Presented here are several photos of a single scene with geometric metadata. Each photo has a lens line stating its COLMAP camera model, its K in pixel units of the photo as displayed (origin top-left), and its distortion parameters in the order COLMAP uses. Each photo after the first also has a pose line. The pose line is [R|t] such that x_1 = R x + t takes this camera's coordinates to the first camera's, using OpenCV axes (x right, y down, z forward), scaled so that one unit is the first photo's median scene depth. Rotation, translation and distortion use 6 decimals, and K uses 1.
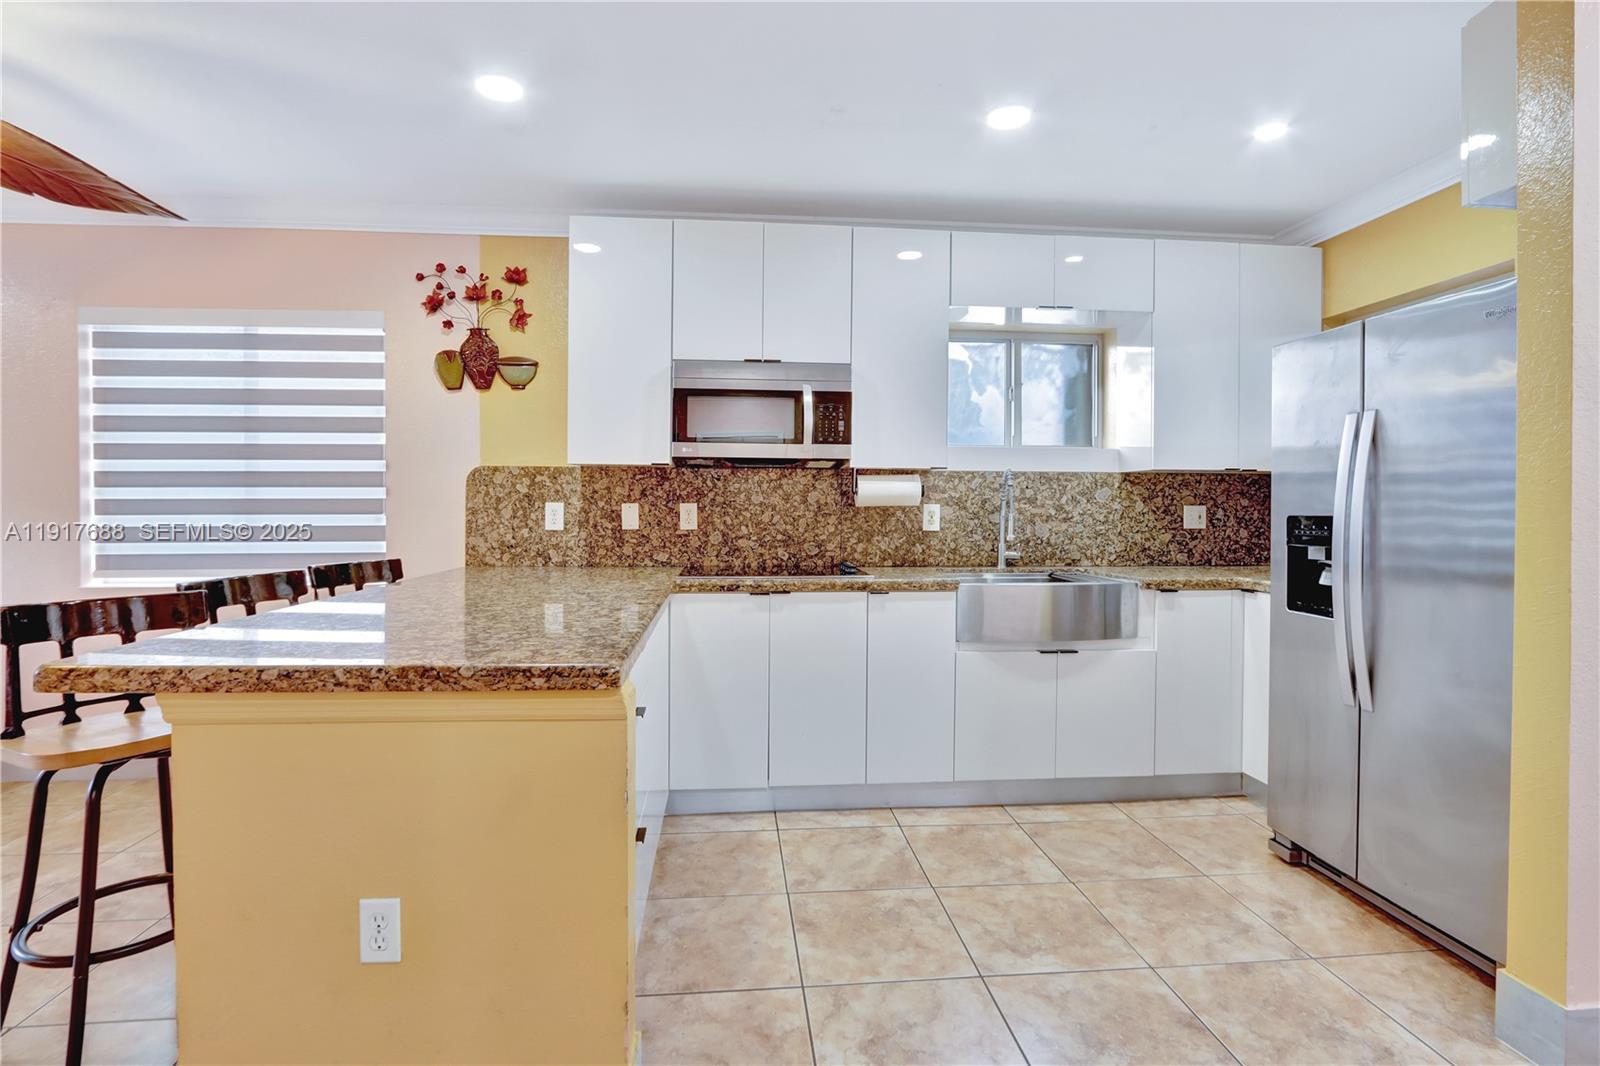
lens RADIAL K [[750.0, 0, 802.8], [0, 750.0, 505.0], [0, 0, 1]] dist [-0.025484, -0.000129]
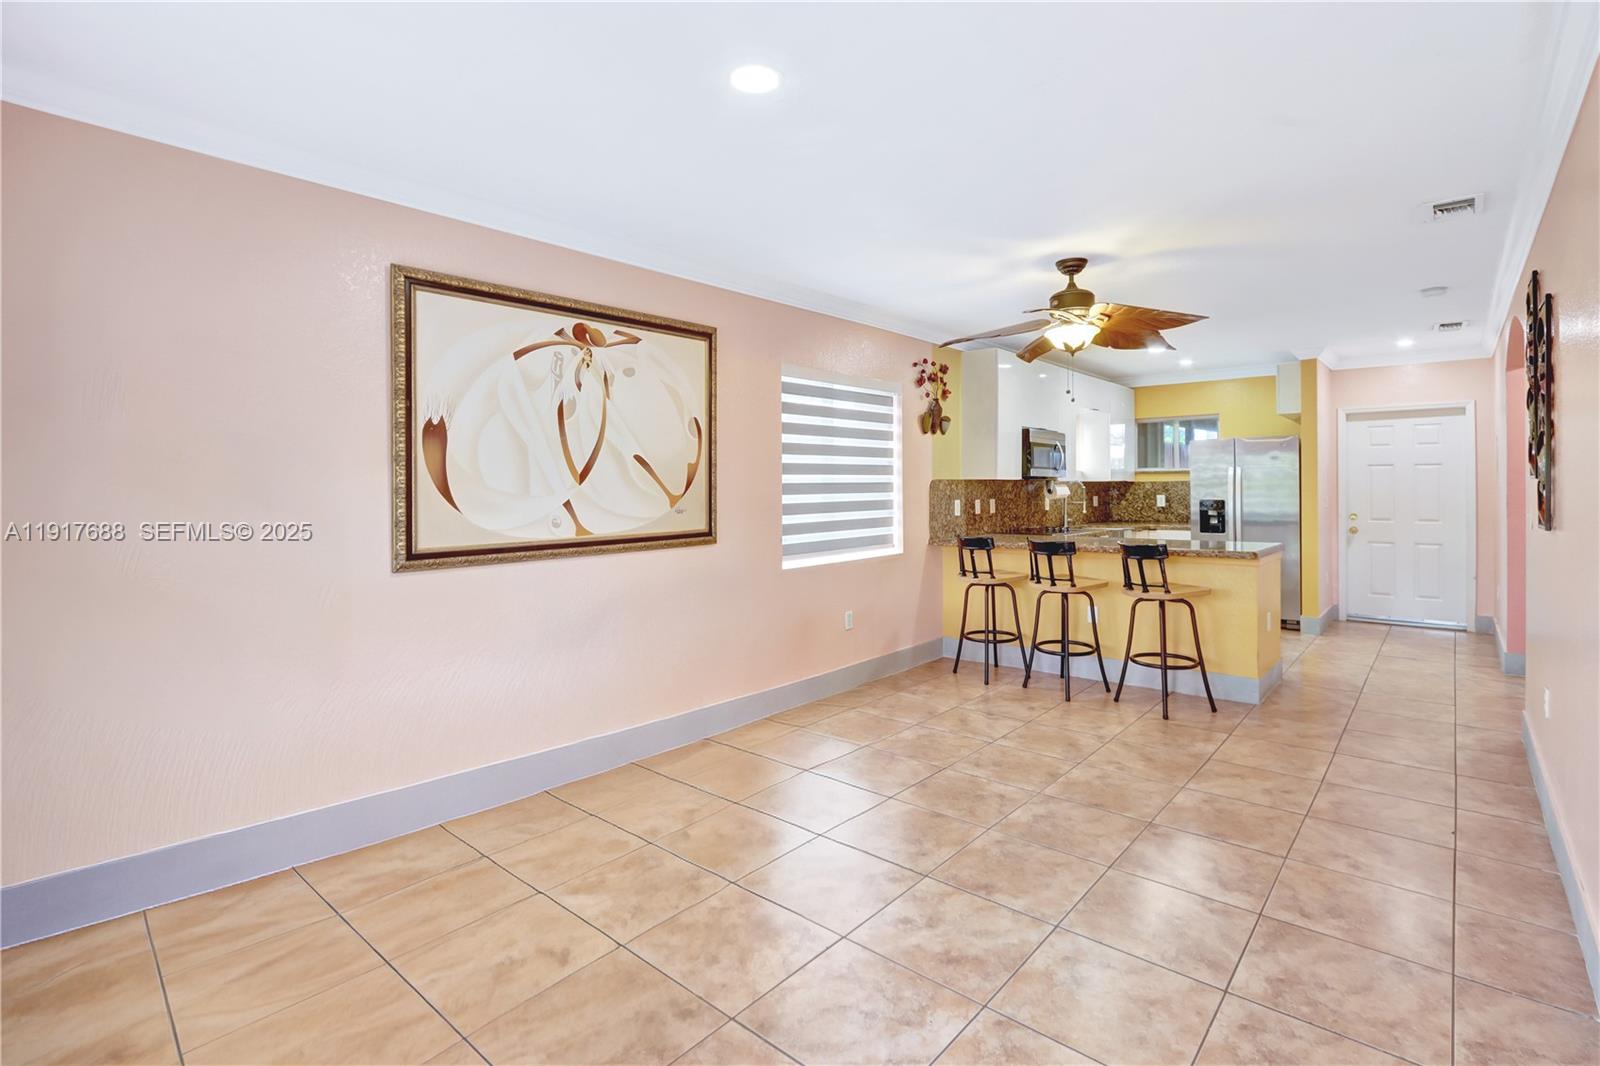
lens RADIAL K [[750.0, 0, 802.8], [0, 750.0, 505.0], [0, 0, 1]] dist [-0.025484, -0.000129]
pose [[0.734707, -0.023361, 0.677982, -1.805184], [0.014799, 0.999721, 0.018411, -0.029400], [-0.678223, -0.003493, 0.734848, -0.050591]]
